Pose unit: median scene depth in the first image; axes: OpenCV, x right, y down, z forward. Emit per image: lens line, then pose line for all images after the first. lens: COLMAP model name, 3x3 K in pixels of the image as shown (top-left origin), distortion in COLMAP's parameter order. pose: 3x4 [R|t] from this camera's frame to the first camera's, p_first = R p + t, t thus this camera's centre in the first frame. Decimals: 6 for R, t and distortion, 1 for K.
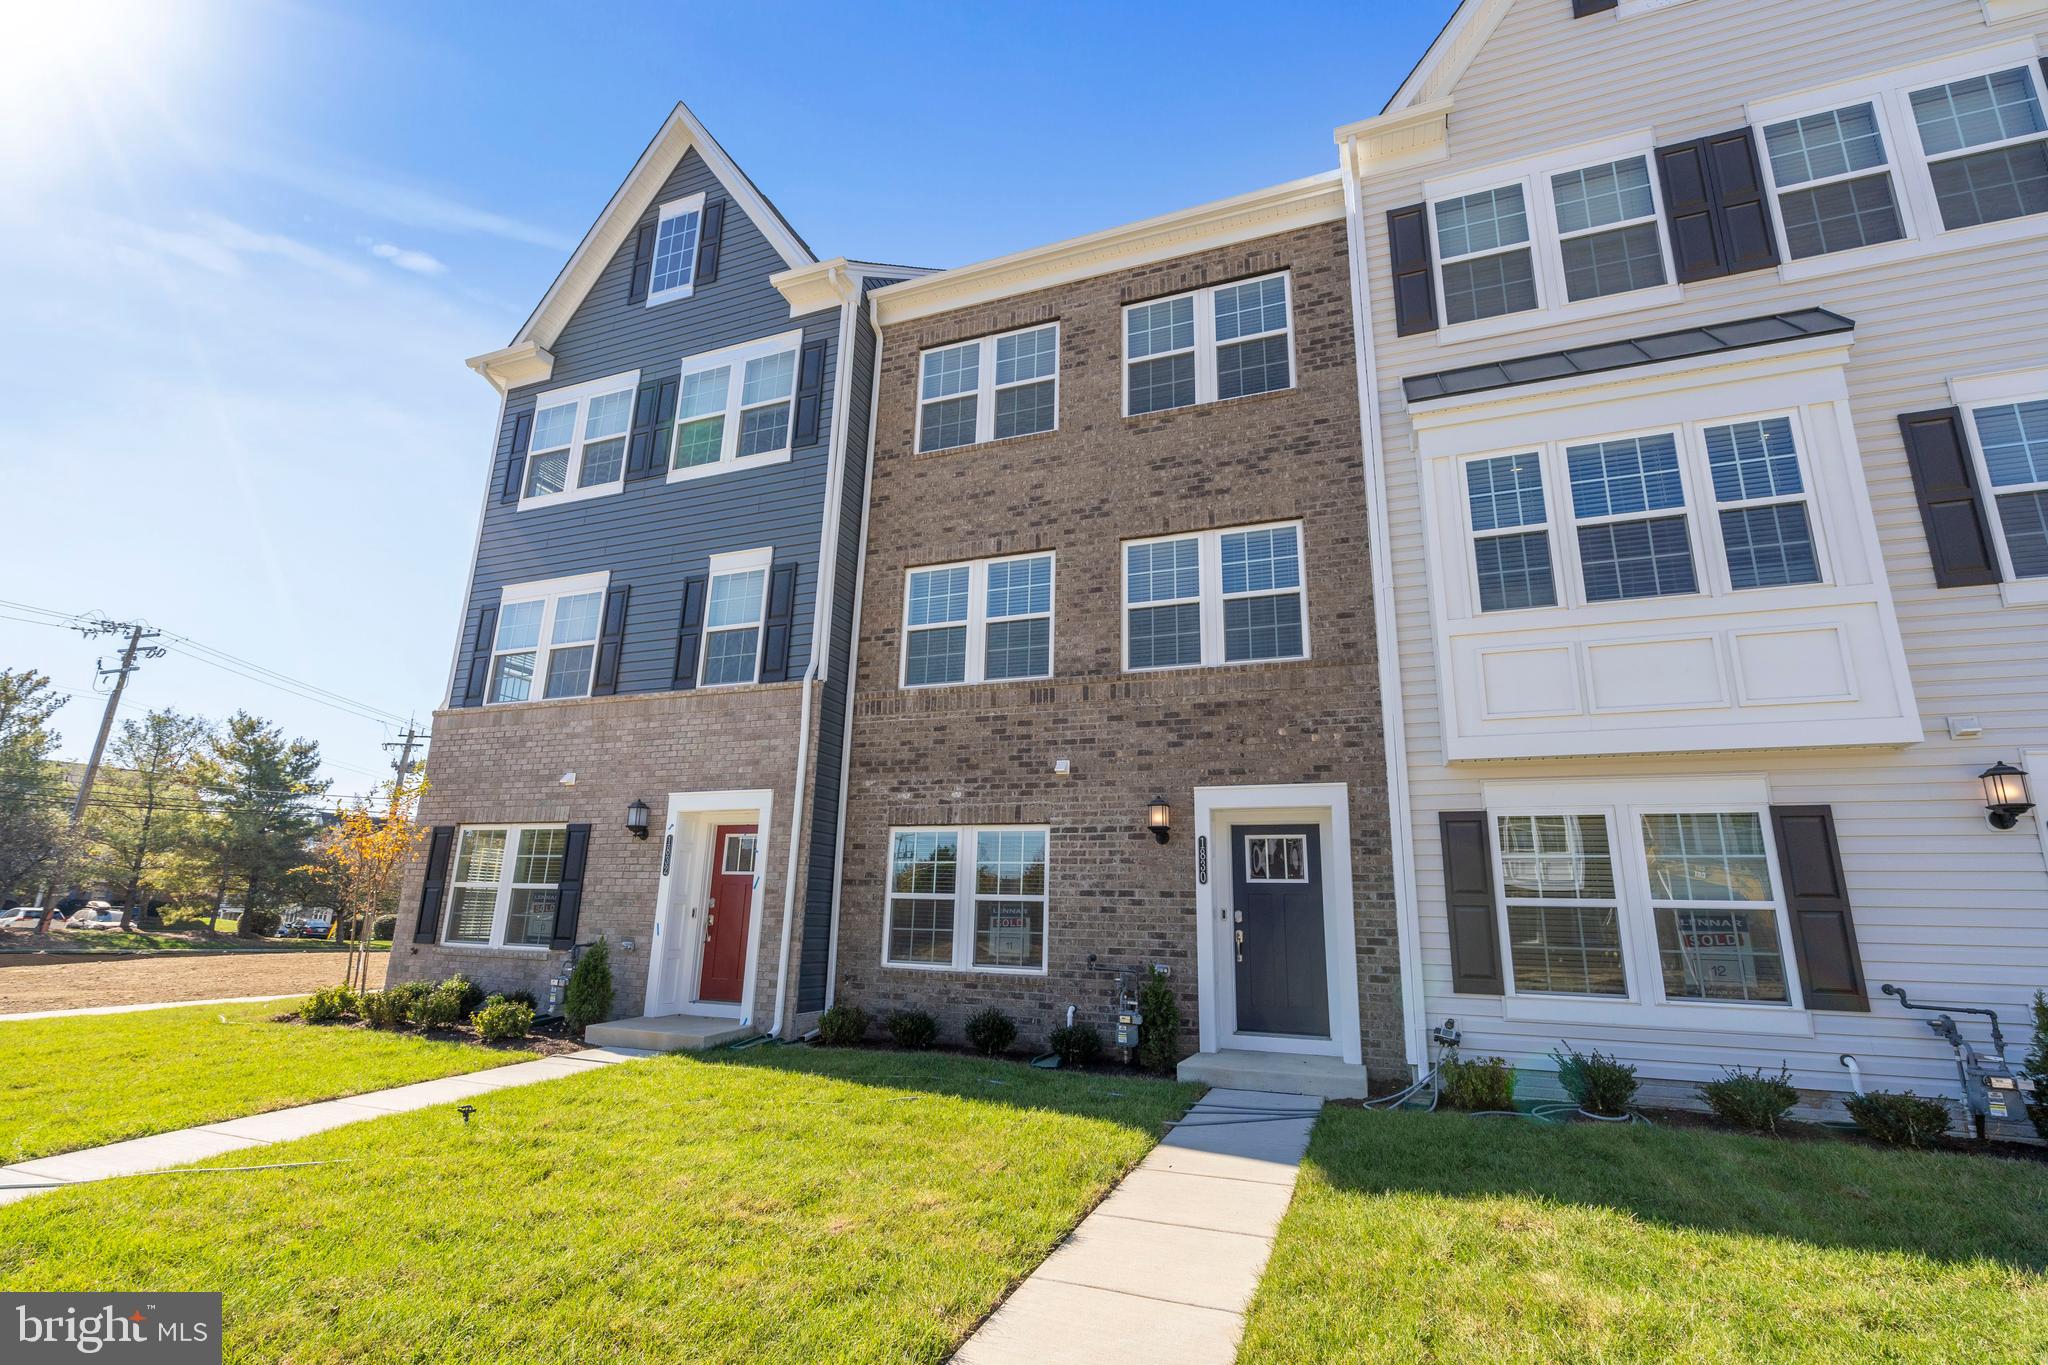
lens RADIAL K [[926.9, 0, 1017.8], [0, 926.9, 693.7], [0, 0, 1]] dist [0.000776, 0.000695]
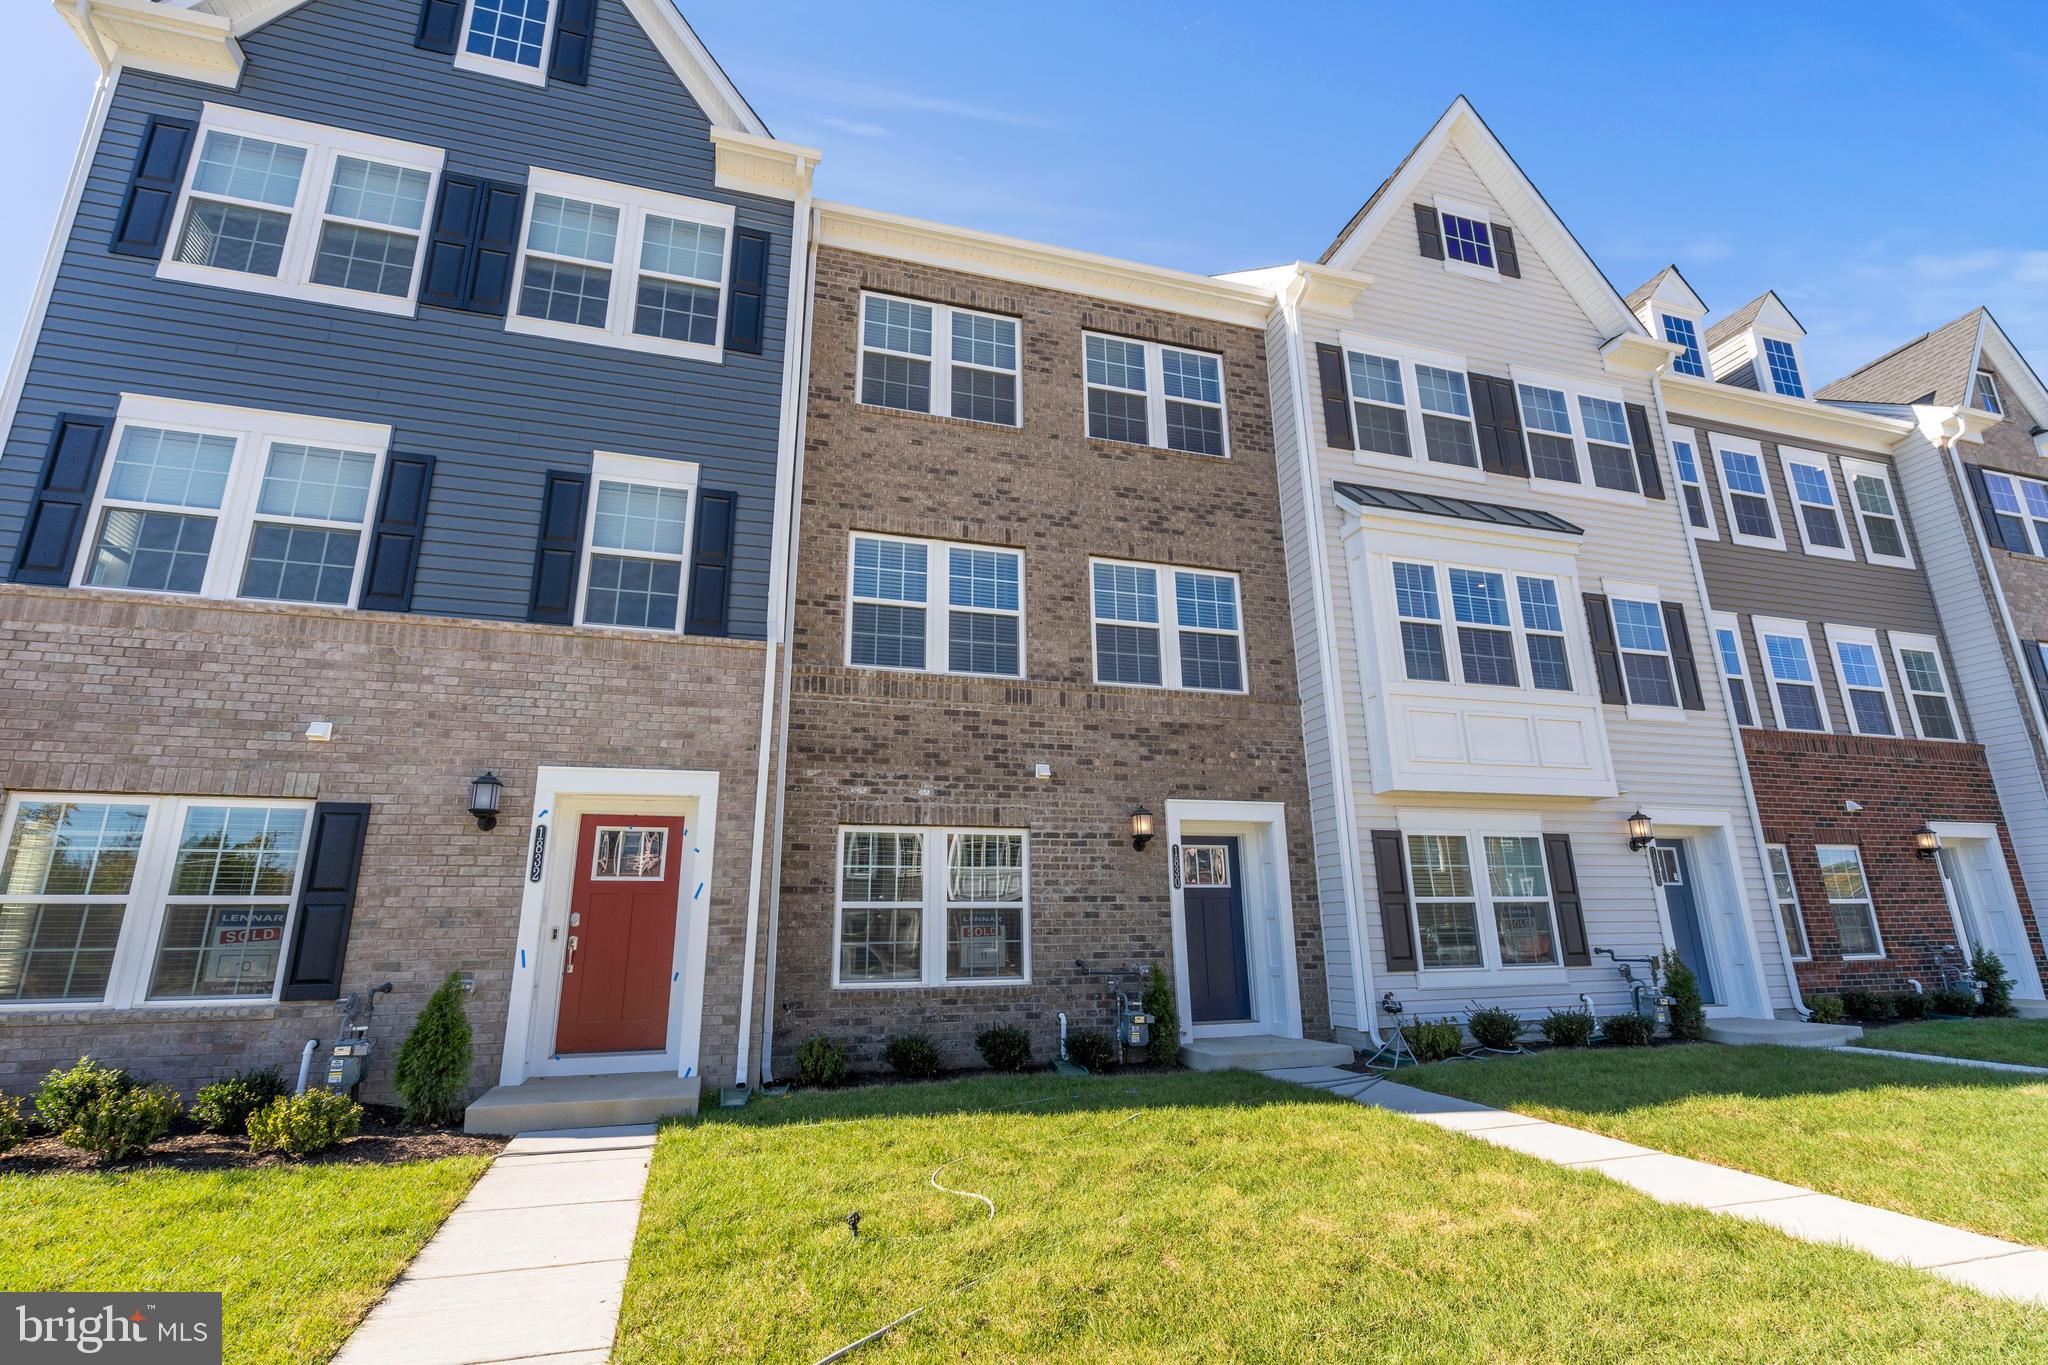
lens RADIAL K [[926.9, 0, 1017.8], [0, 926.9, 693.7], [0, 0, 1]] dist [0.000776, 0.000695]
pose [[0.787450, 0.122067, 0.604170, -0.562374], [-0.115389, 0.992059, -0.050044, 0.048388], [-0.605481, -0.030308, 0.795282, 0.227487]]
